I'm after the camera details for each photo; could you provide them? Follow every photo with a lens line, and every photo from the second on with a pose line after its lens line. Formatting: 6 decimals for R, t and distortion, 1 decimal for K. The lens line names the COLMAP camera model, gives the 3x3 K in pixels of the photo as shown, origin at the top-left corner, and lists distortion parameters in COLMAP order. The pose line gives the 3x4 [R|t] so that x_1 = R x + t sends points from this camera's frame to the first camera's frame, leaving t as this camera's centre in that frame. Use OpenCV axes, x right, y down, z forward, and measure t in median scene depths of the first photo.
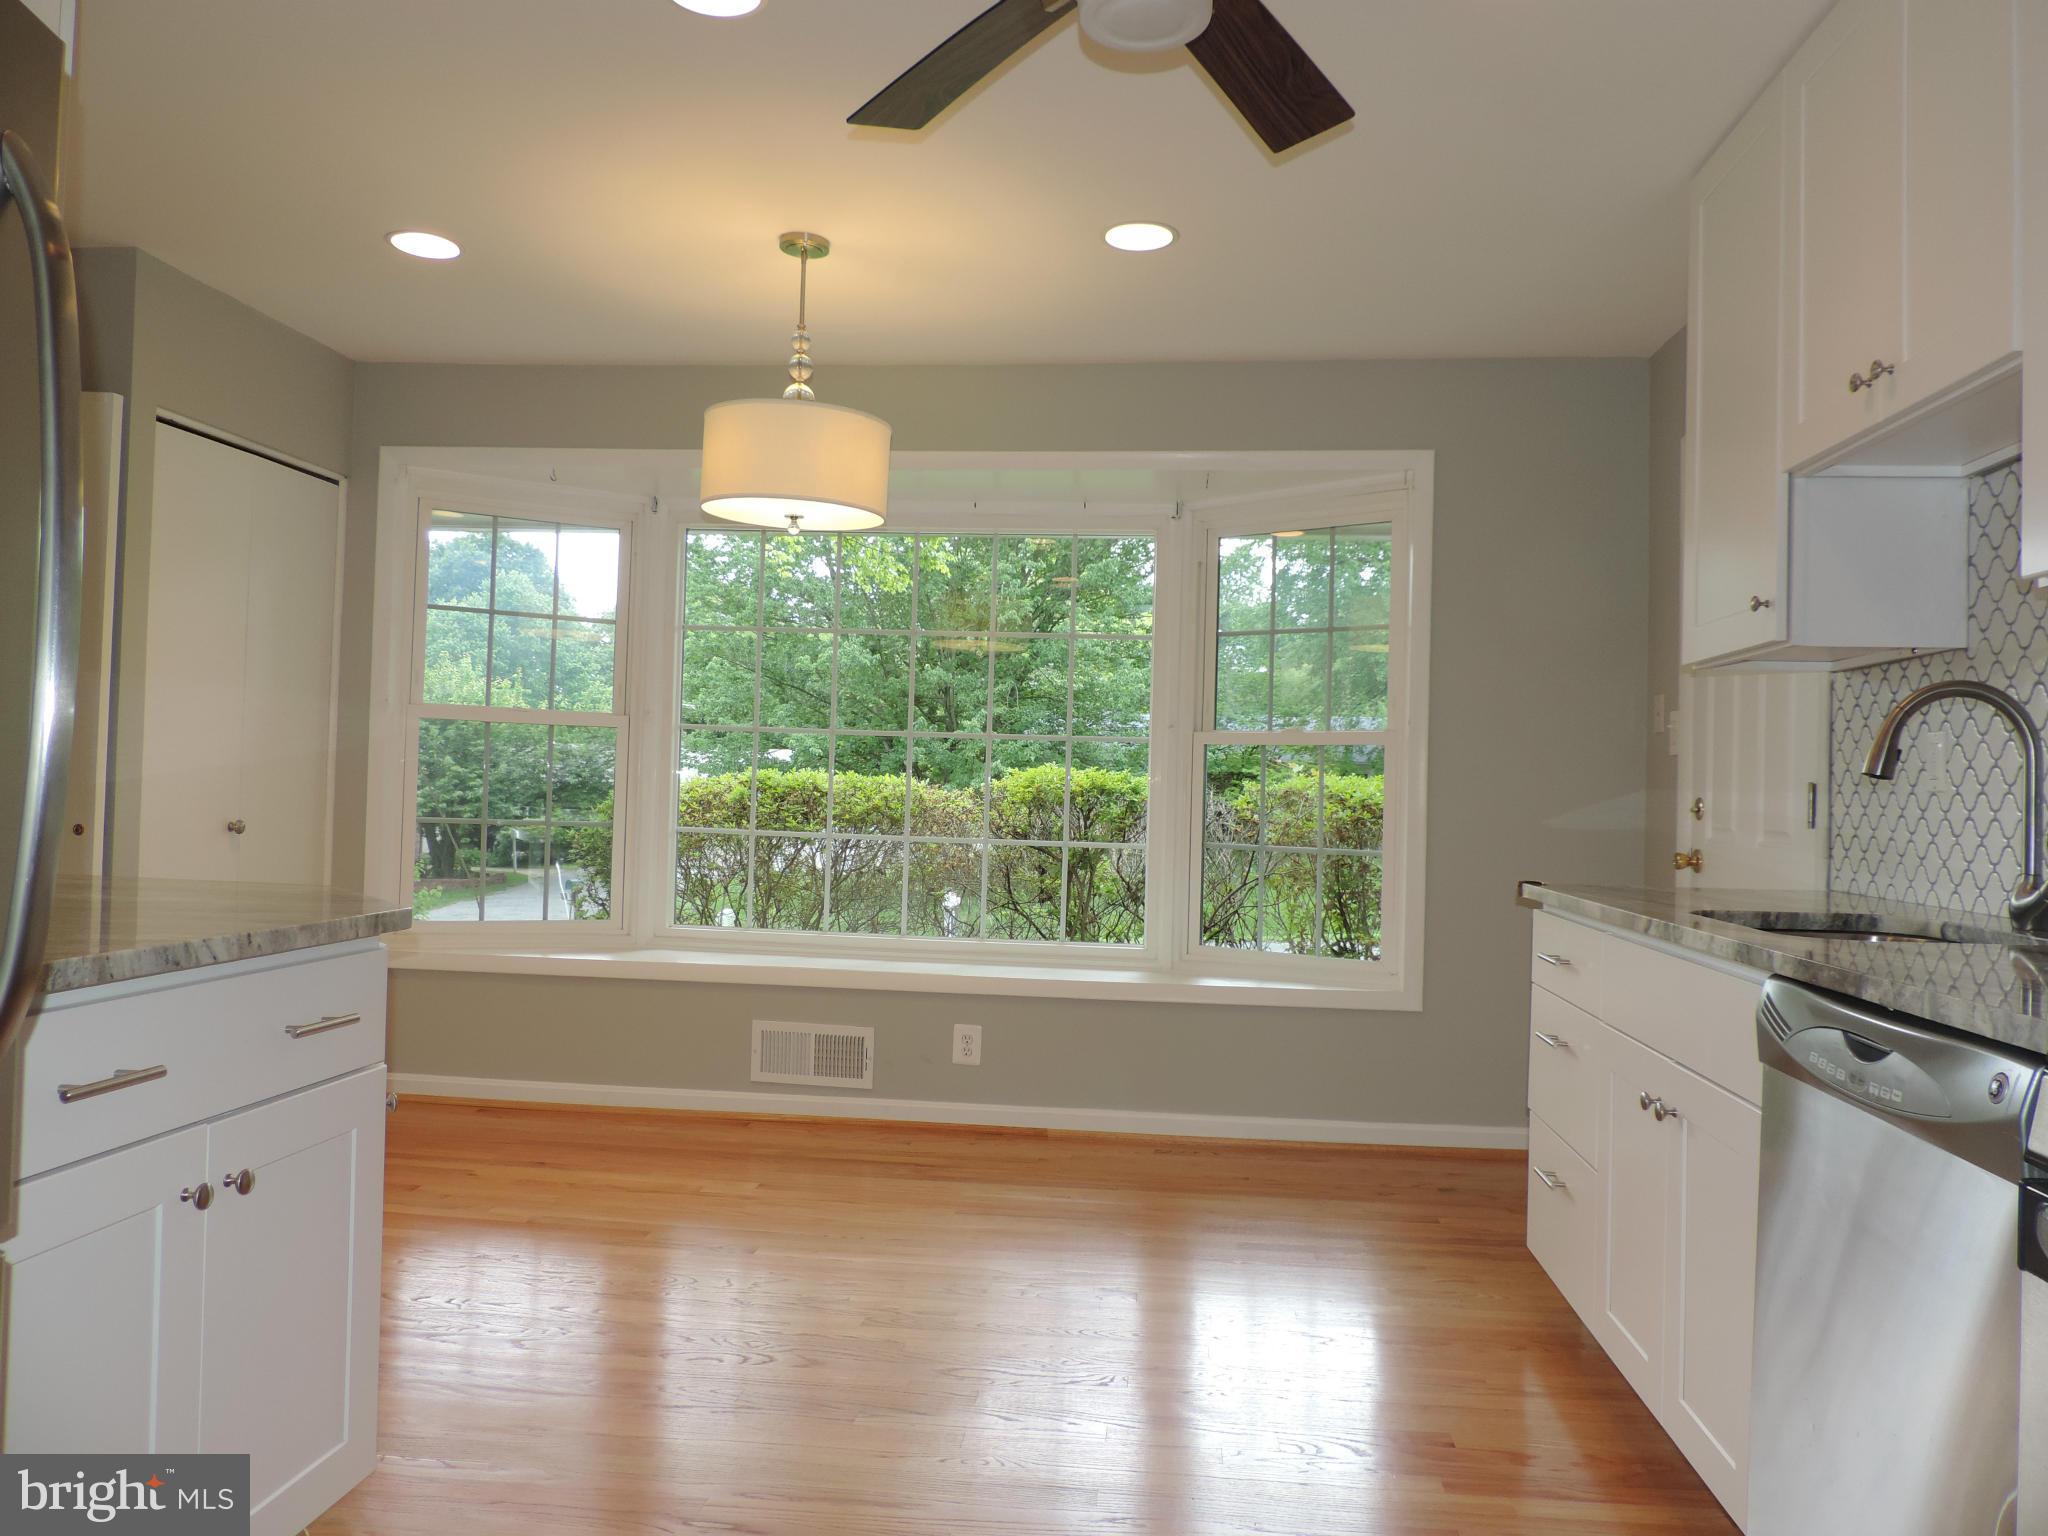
lens RADIAL K [[1444.8, 0, 1024.0], [0, 1444.8, 768.0], [0, 0, 1]] dist [-0.026562, -0.000736]
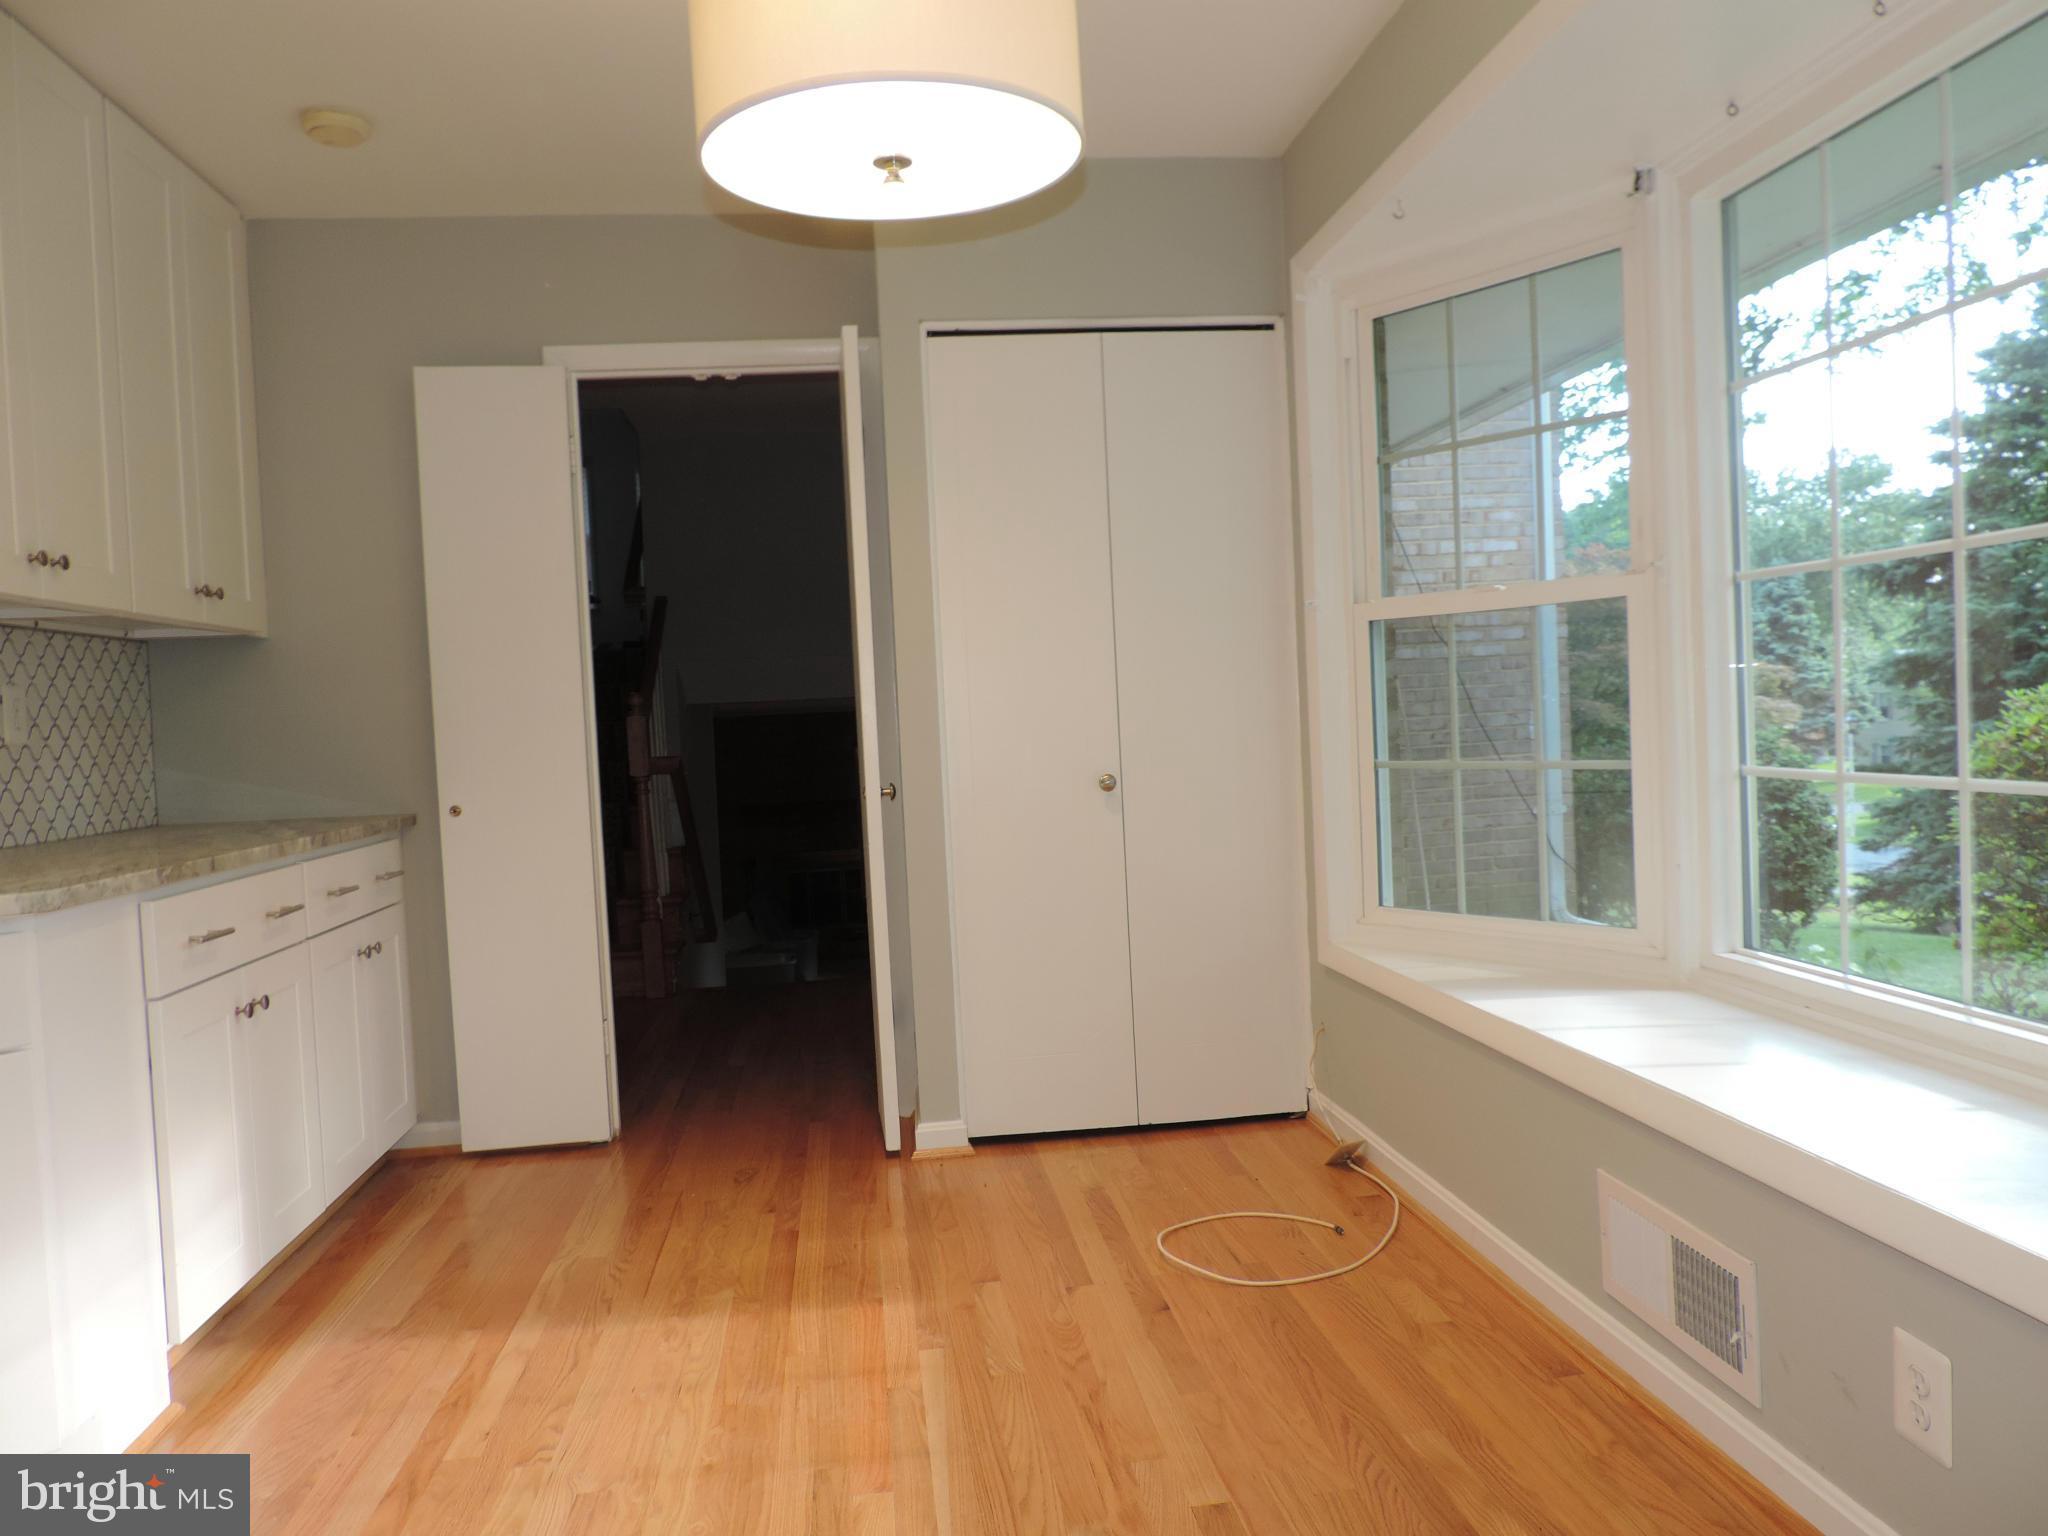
lens RADIAL K [[1444.8, 0, 1024.0], [0, 1444.8, 768.0], [0, 0, 1]] dist [-0.026562, -0.000736]
pose [[0.223410, -0.015795, -0.974597, 0.372304], [0.067199, 0.997739, -0.000766, 0.042159], [0.972405, -0.065321, 0.223966, 1.093917]]
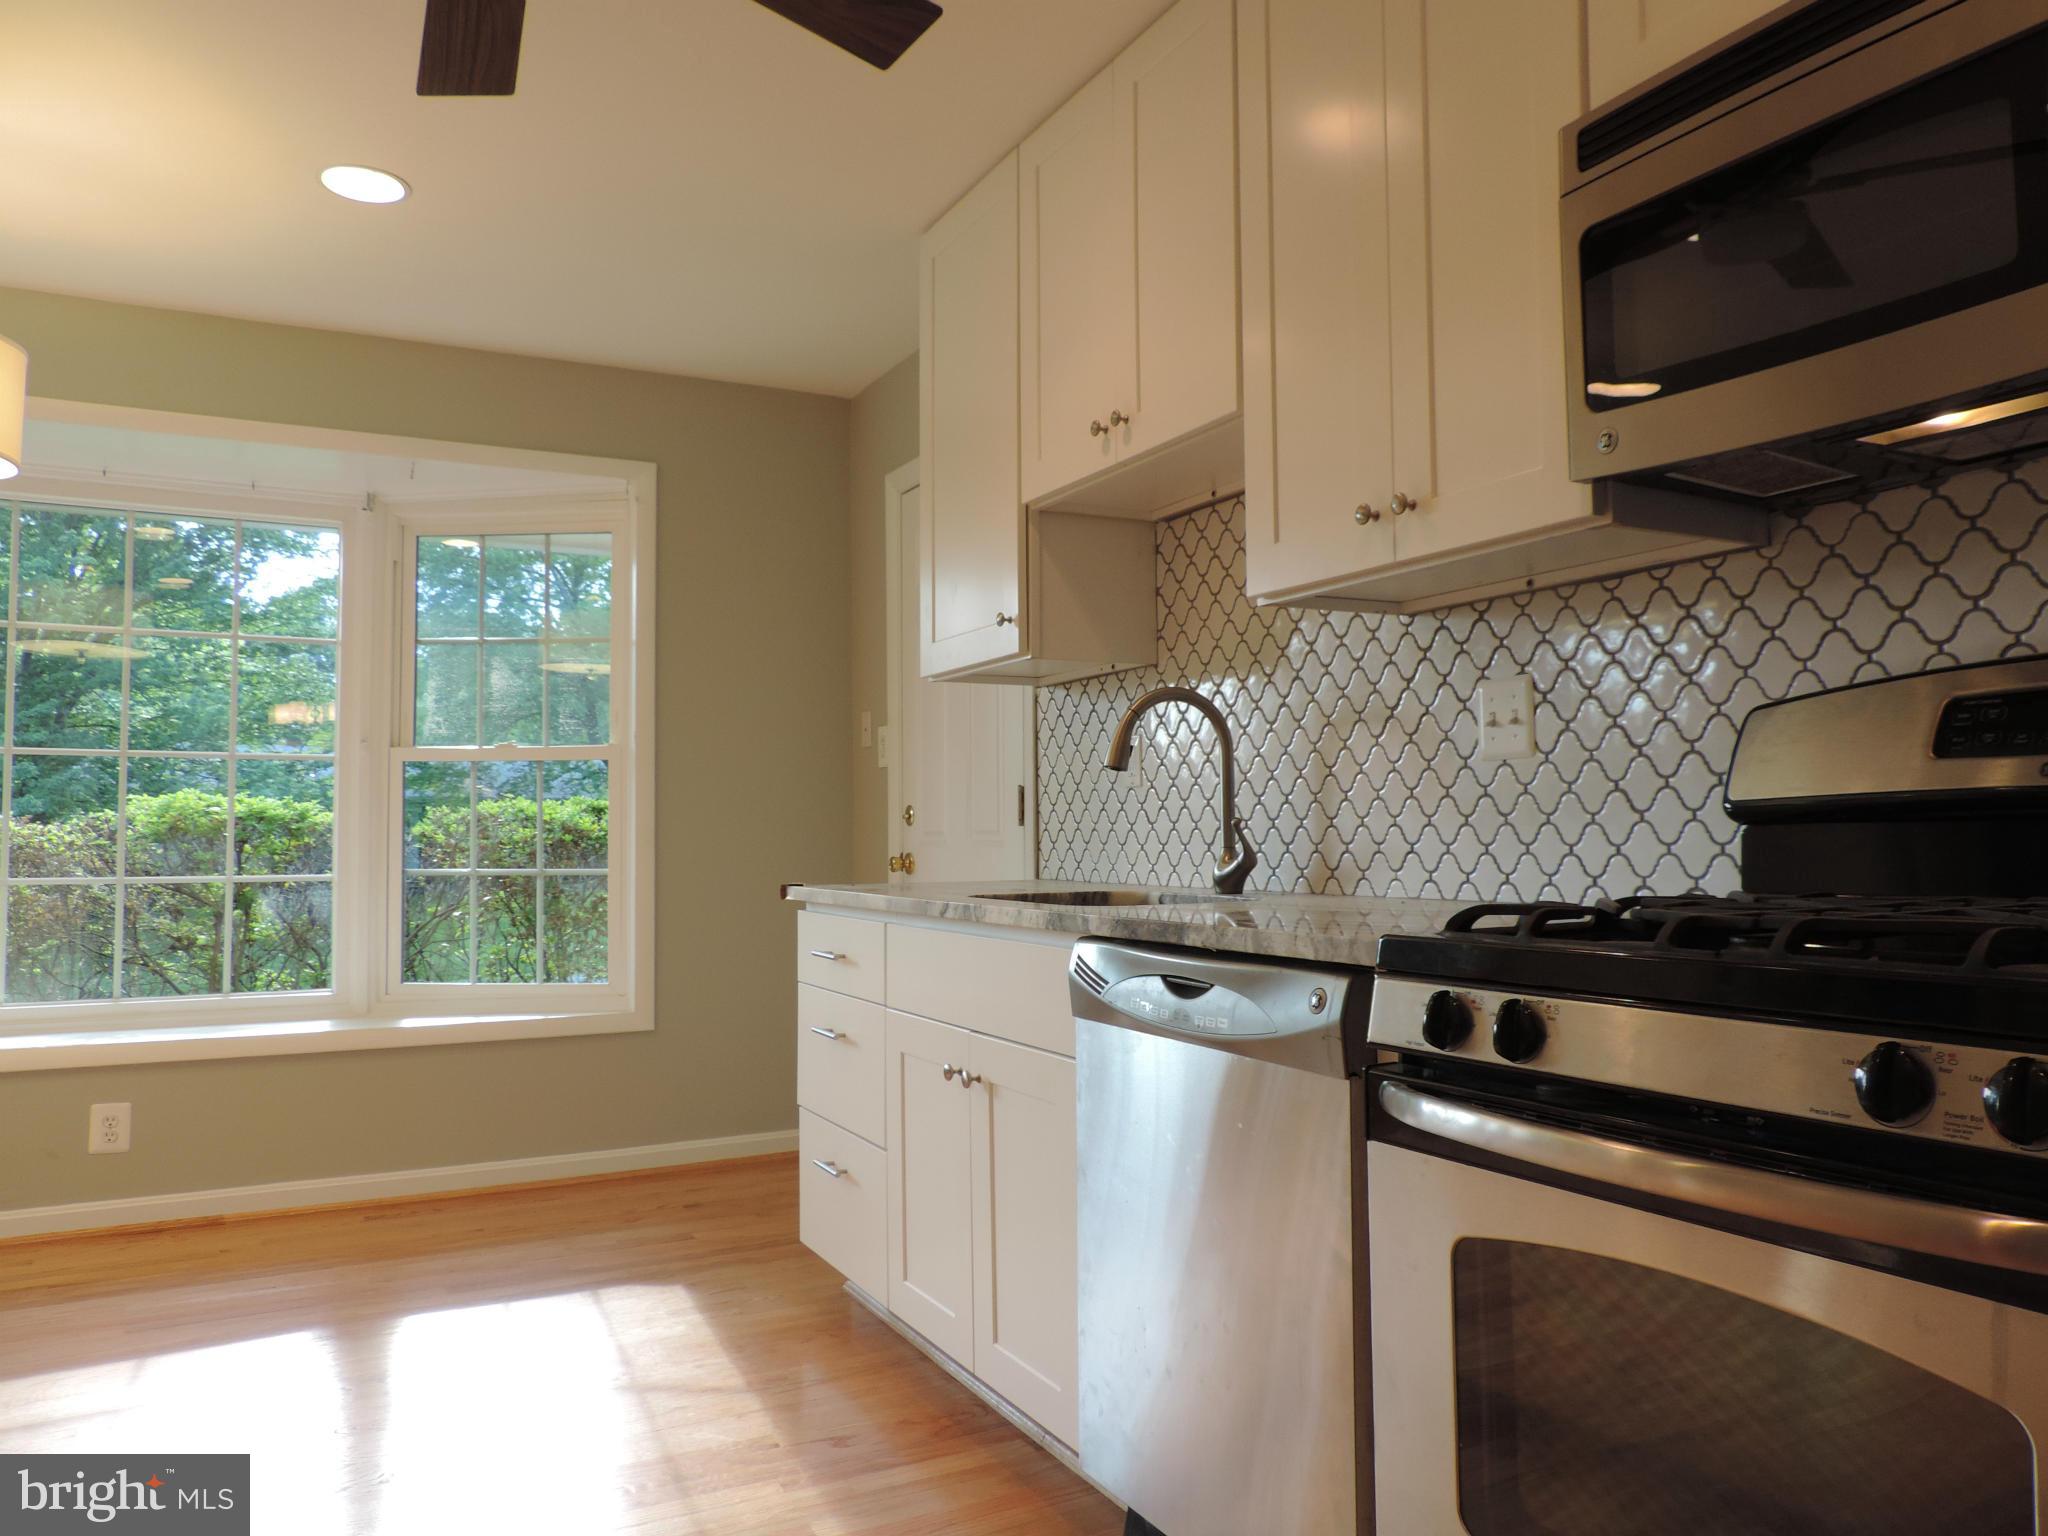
lens RADIAL K [[1457.2, 0, 1024.0], [0, 1457.2, 768.0], [0, 0, 1]] dist [-0.045679, 0.045928]
pose [[0.831006, -0.004044, 0.556248, -0.090635], [0.017938, 0.999648, -0.019530, 0.020084], [-0.555974, 0.026207, 0.830787, 0.046439]]
